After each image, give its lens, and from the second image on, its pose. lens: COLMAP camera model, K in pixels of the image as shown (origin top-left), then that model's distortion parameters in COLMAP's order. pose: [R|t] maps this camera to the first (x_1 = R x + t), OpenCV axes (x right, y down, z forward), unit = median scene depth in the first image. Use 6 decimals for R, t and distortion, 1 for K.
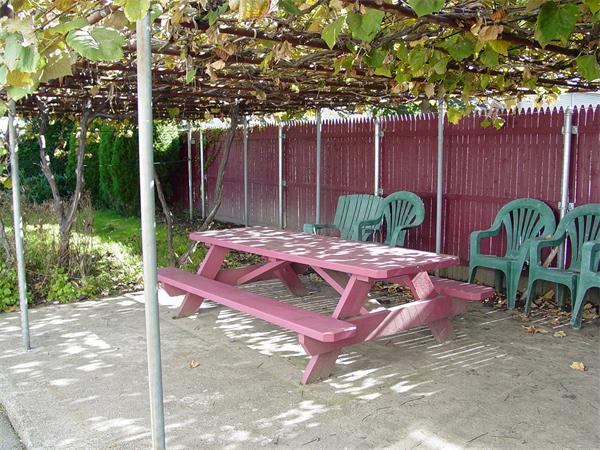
lens RADIAL K [[593.0, 0, 300.0], [0, 593.0, 225.0], [0, 0, 1]] dist [-0.138228, 0.024938]
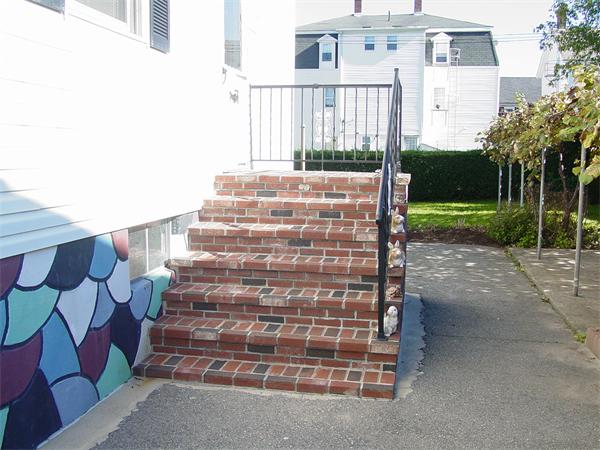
lens RADIAL K [[593.0, 0, 300.0], [0, 593.0, 225.0], [0, 0, 1]] dist [-0.138228, 0.024938]
pose [[0.651525, 0.093437, -0.752851, 0.415625], [-0.100063, 0.994300, 0.036808, 0.082839], [0.751999, 0.051351, 0.657161, -0.816559]]
